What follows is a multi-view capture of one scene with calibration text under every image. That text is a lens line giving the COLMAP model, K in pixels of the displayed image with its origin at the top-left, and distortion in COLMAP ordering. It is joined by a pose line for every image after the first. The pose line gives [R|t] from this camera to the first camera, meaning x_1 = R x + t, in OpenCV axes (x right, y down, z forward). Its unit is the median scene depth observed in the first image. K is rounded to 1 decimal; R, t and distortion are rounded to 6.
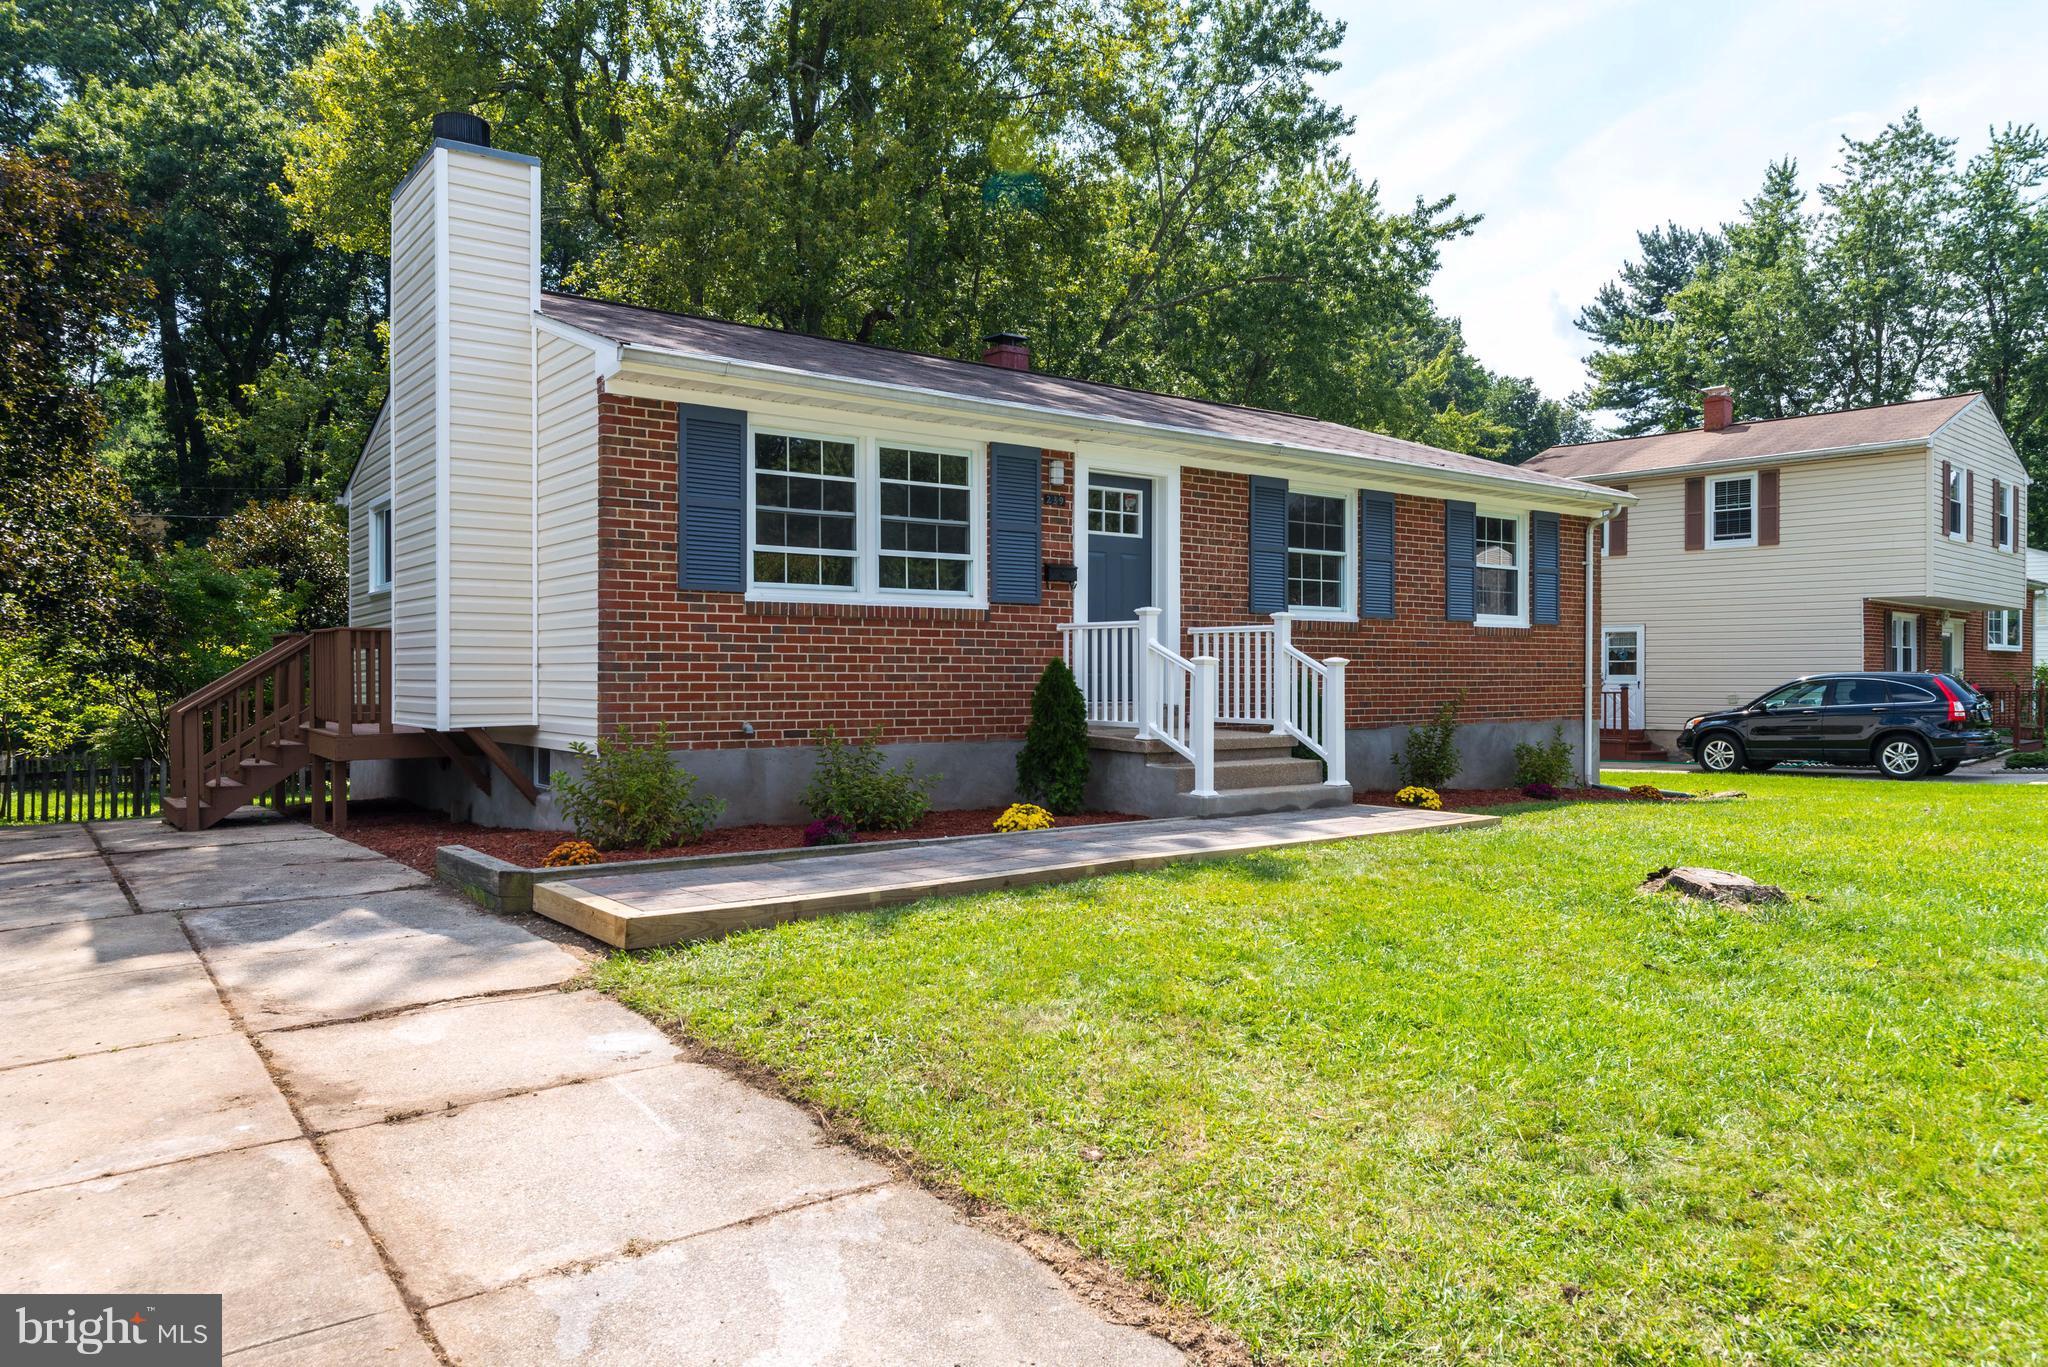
lens RADIAL K [[1360.5, 0, 1023.6], [0, 1360.5, 679.7], [0, 0, 1]] dist [0.001405, -0.000362]
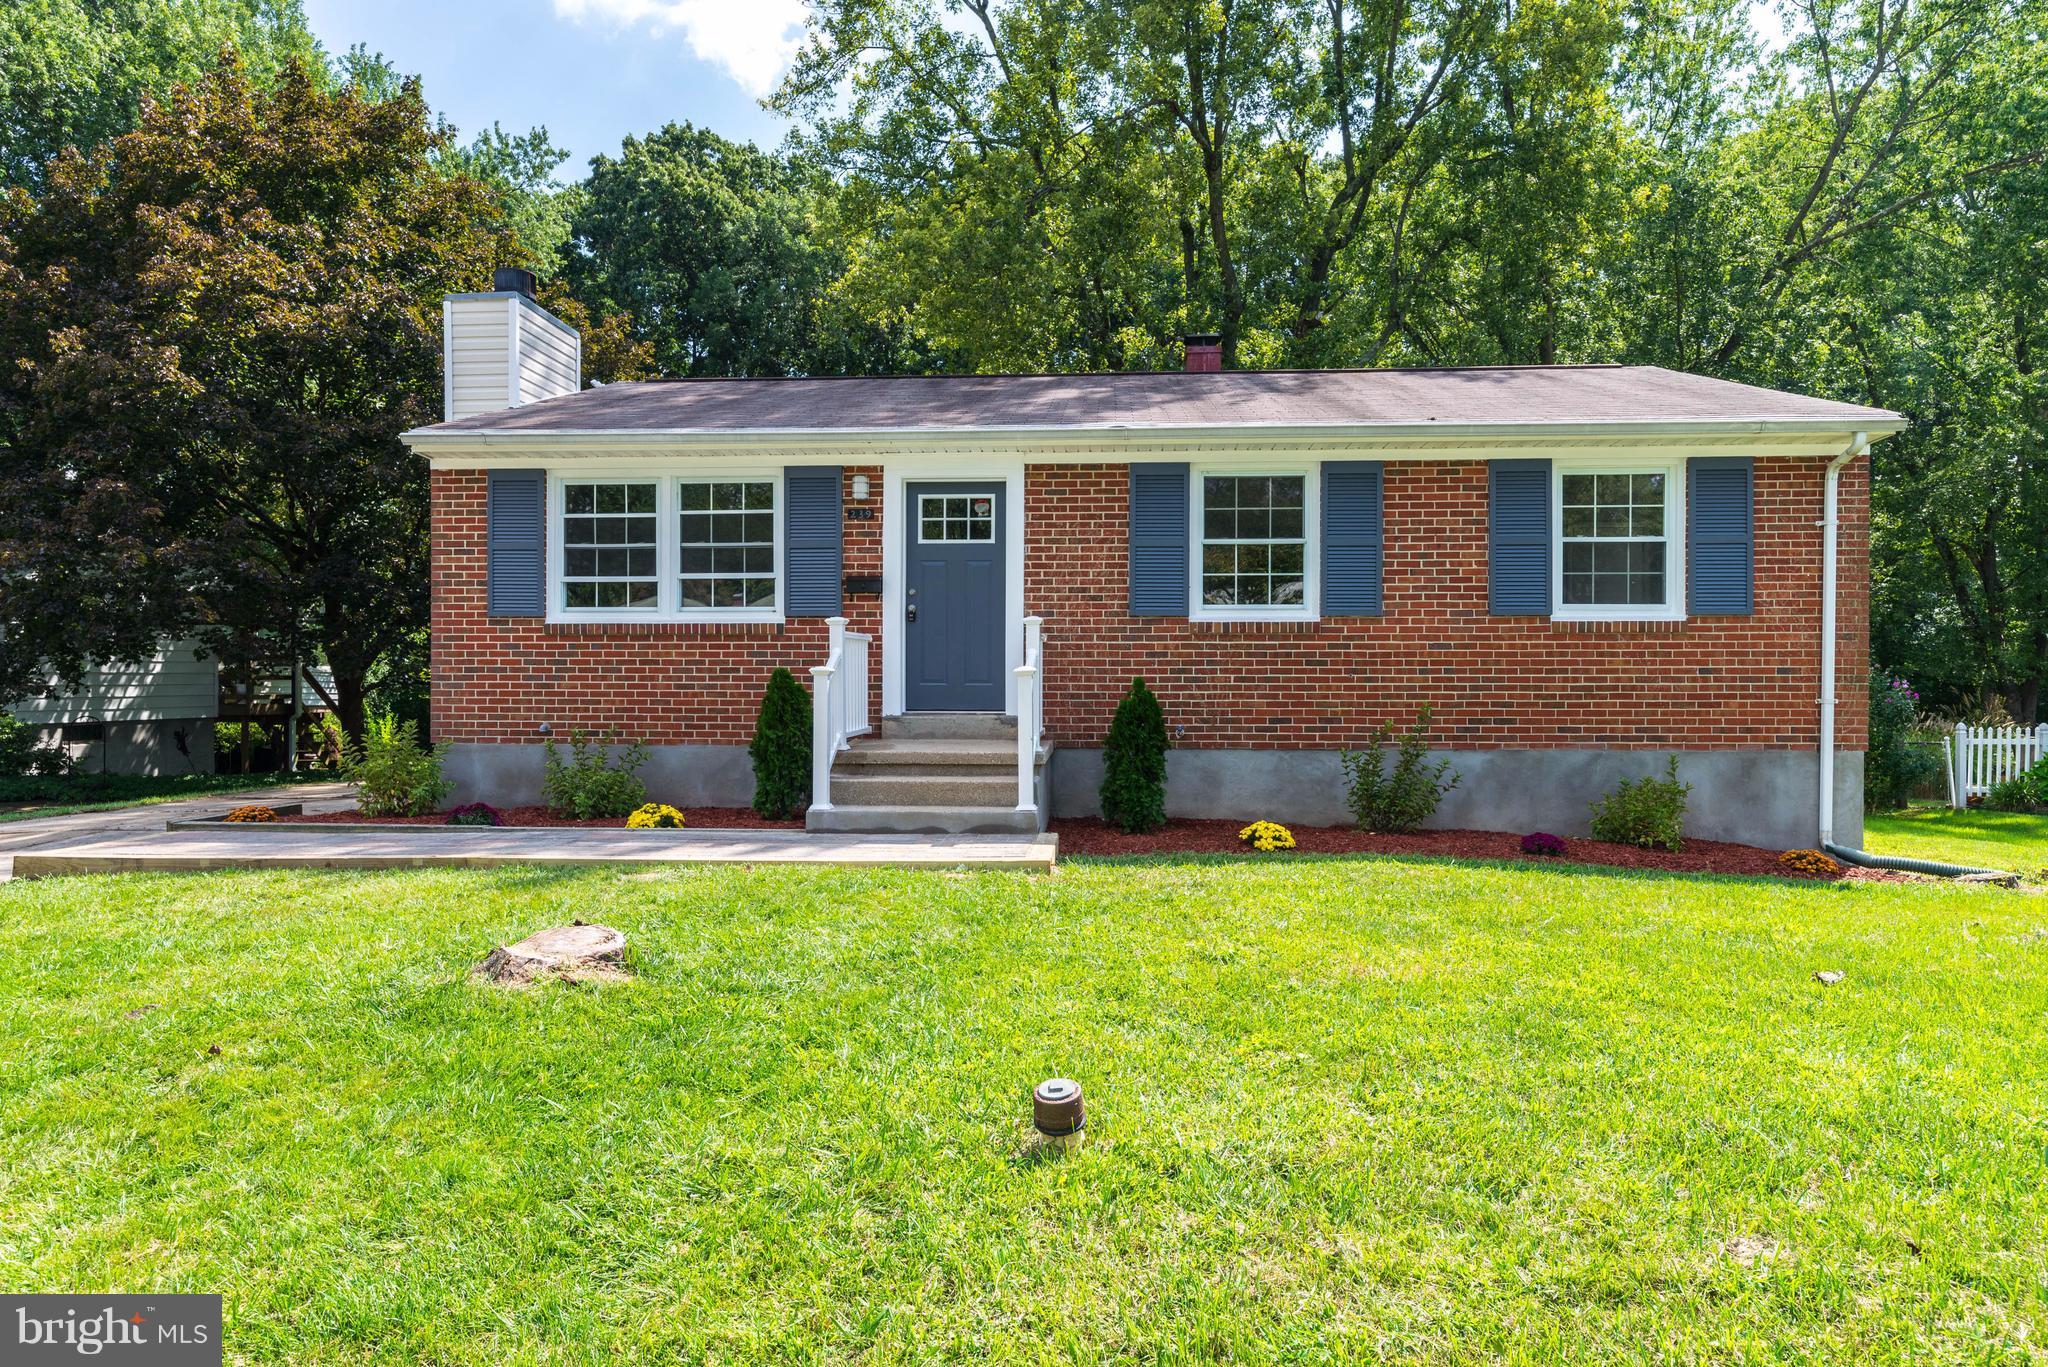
lens RADIAL K [[1062.9, 0, 1023.9], [0, 1062.9, 688.2], [0, 0, 1]] dist [-0.002382, 0.000058]
pose [[0.769238, 0.002399, -0.638958, 0.688984], [-0.002923, 0.999996, 0.000235, -0.001064], [0.638956, 0.001687, 0.769241, 0.504453]]
